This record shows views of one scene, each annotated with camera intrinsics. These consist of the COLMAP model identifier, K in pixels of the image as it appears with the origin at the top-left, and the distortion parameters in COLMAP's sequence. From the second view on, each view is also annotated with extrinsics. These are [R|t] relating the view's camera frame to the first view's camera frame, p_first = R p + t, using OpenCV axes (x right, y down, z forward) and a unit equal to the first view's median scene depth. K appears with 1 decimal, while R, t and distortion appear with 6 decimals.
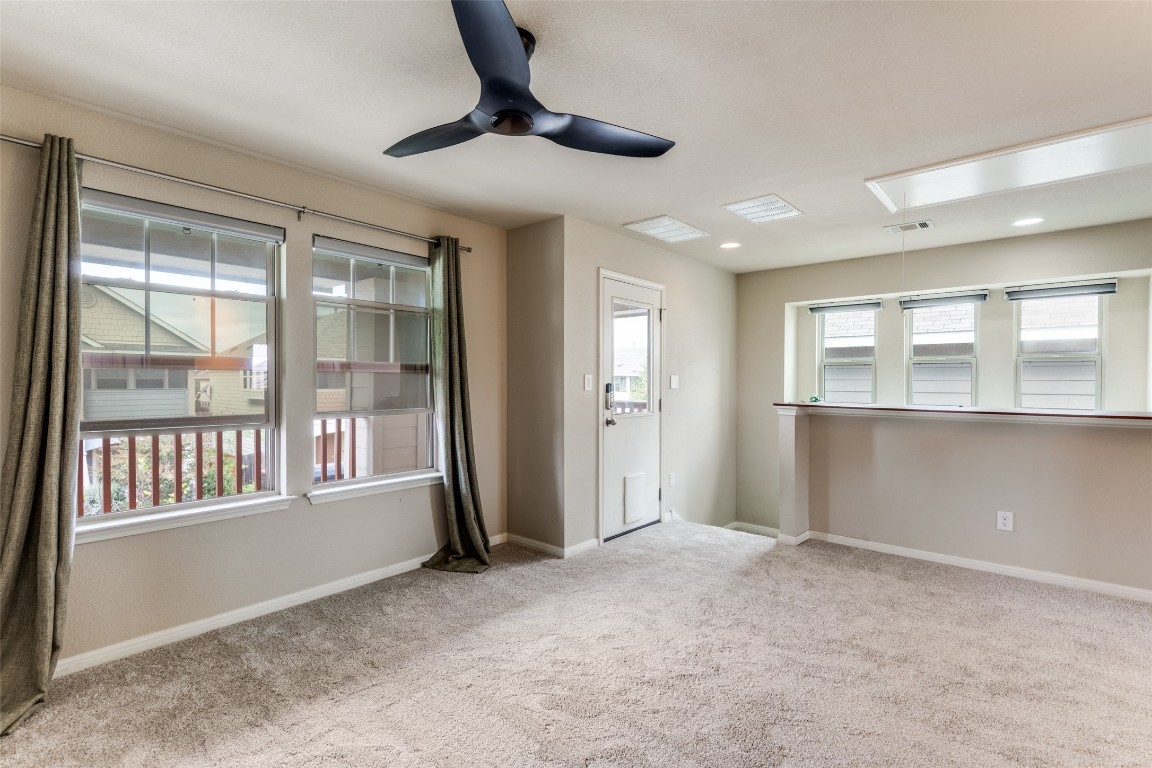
lens RADIAL K [[540.0, 0, 579.7], [0, 540.0, 383.0], [0, 0, 1]] dist [0.004237, 0.000369]
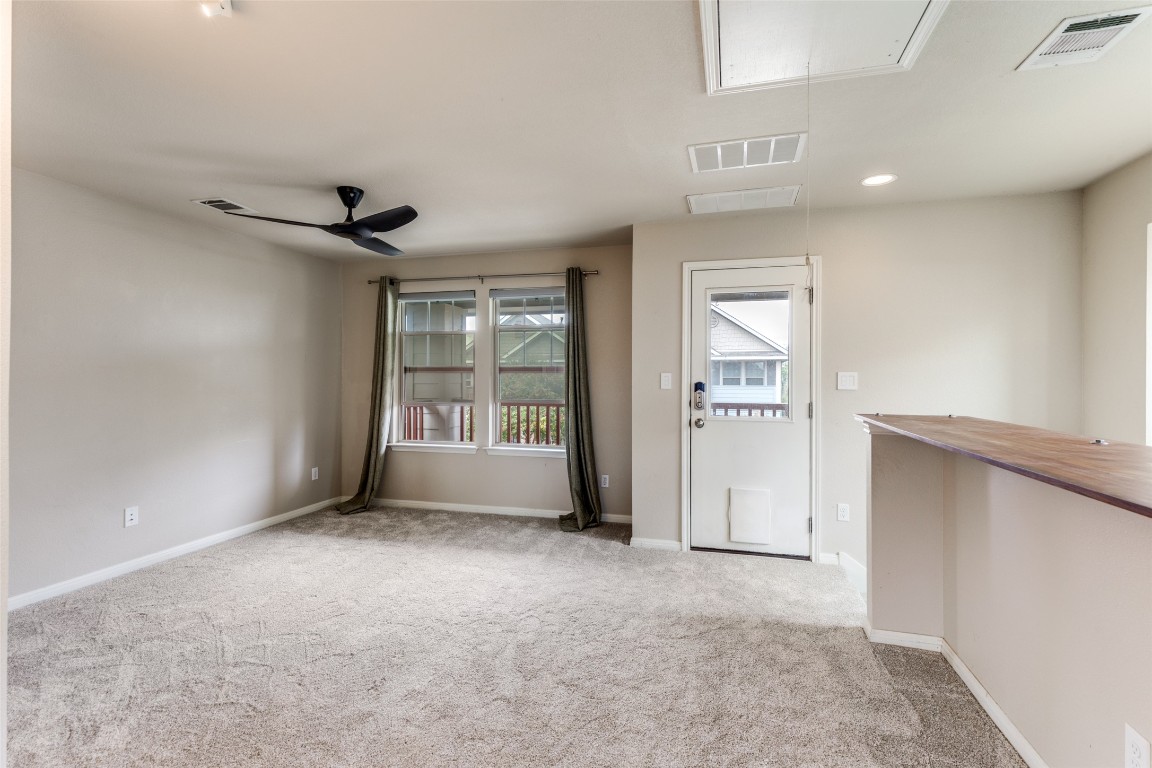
lens RADIAL K [[525.6, 0, 574.6], [0, 525.6, 372.9], [0, 0, 1]] dist [0.002963, 0.000484]
pose [[0.424565, -0.009697, -0.905346, 0.814663], [-0.004615, 0.999906, -0.012874, -0.002436], [0.905386, 0.009644, 0.424480, 0.429512]]
